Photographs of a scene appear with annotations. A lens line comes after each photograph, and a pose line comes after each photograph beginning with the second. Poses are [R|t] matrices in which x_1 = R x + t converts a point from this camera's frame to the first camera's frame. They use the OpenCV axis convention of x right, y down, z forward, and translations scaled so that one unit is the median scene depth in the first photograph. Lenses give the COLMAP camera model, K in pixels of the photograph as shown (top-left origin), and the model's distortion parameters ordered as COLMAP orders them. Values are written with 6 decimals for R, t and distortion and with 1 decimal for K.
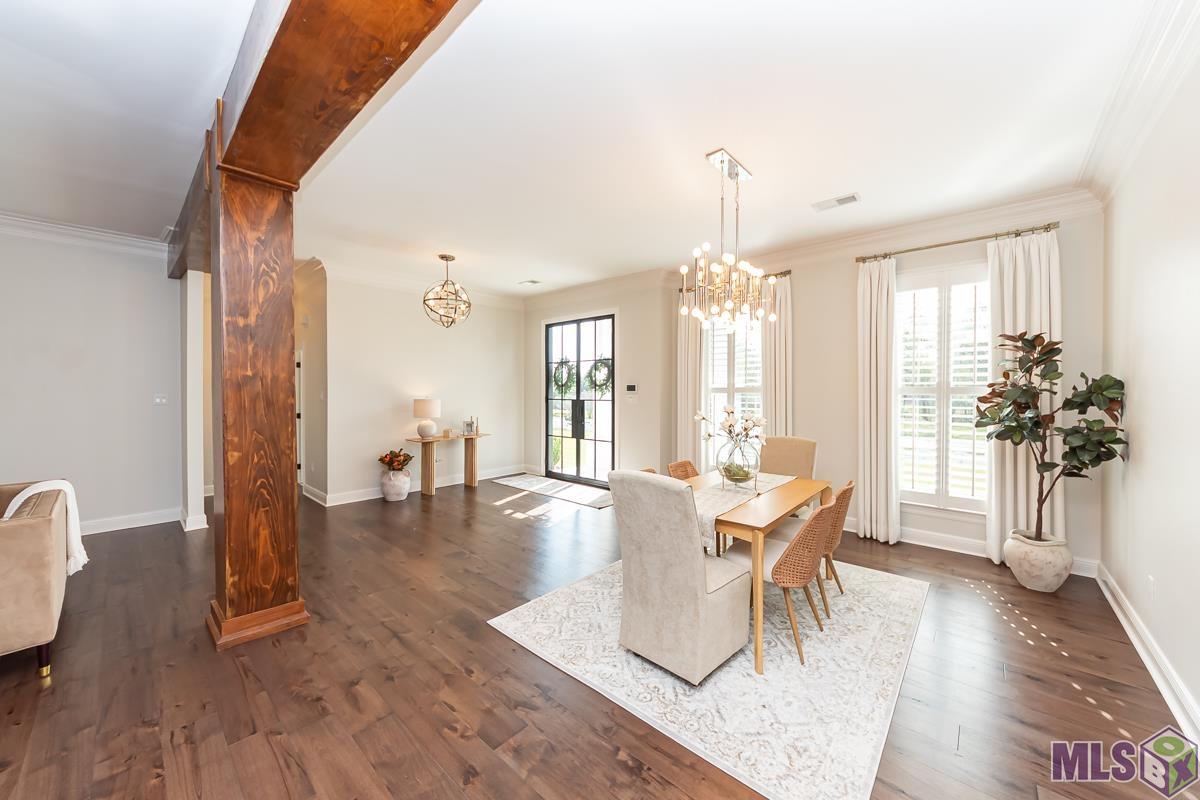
lens RADIAL K [[436.2, 0, 599.0], [0, 436.2, 394.1], [0, 0, 1]] dist [-0.003441, -0.000075]
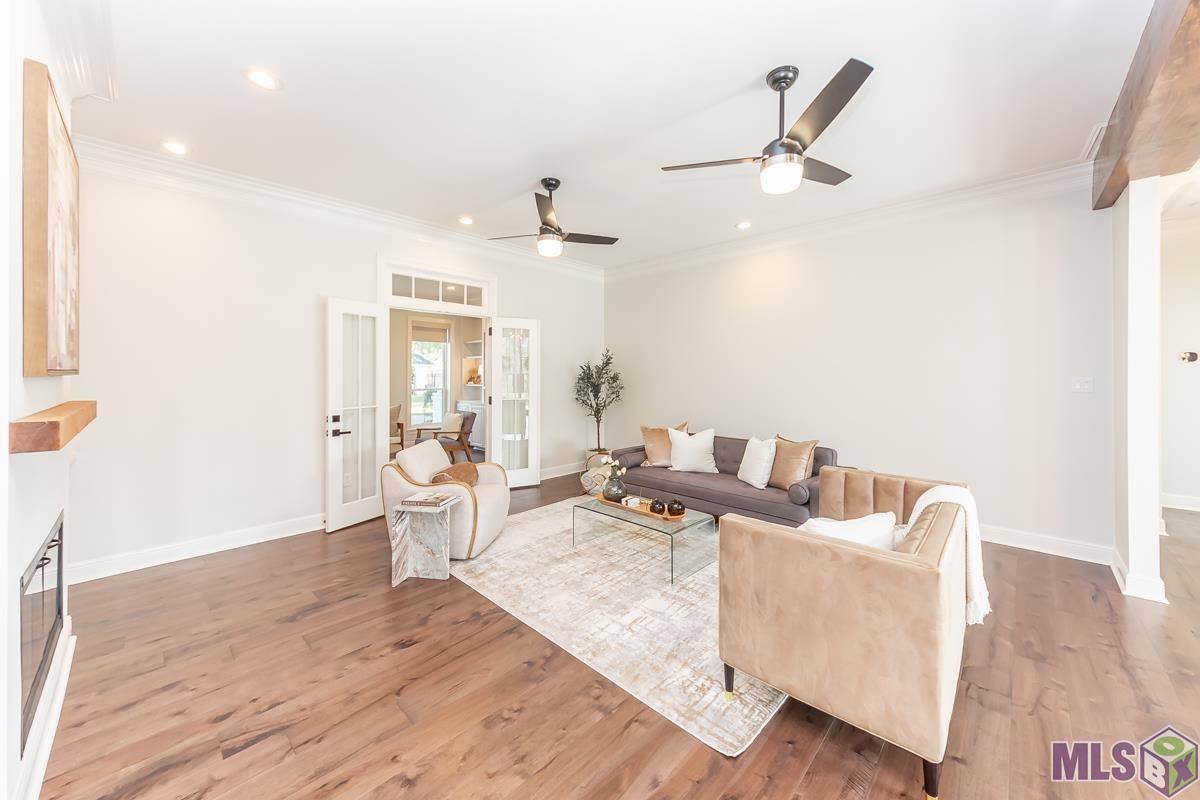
lens RADIAL K [[436.2, 0, 609.8], [0, 436.2, 371.9], [0, 0, 1]] dist [-0.003441, -0.000075]
pose [[-0.019734, -0.002326, -0.999803, -0.261620], [-0.005181, 0.999984, -0.002225, -0.003584], [0.999792, 0.005136, -0.019745, 0.224030]]
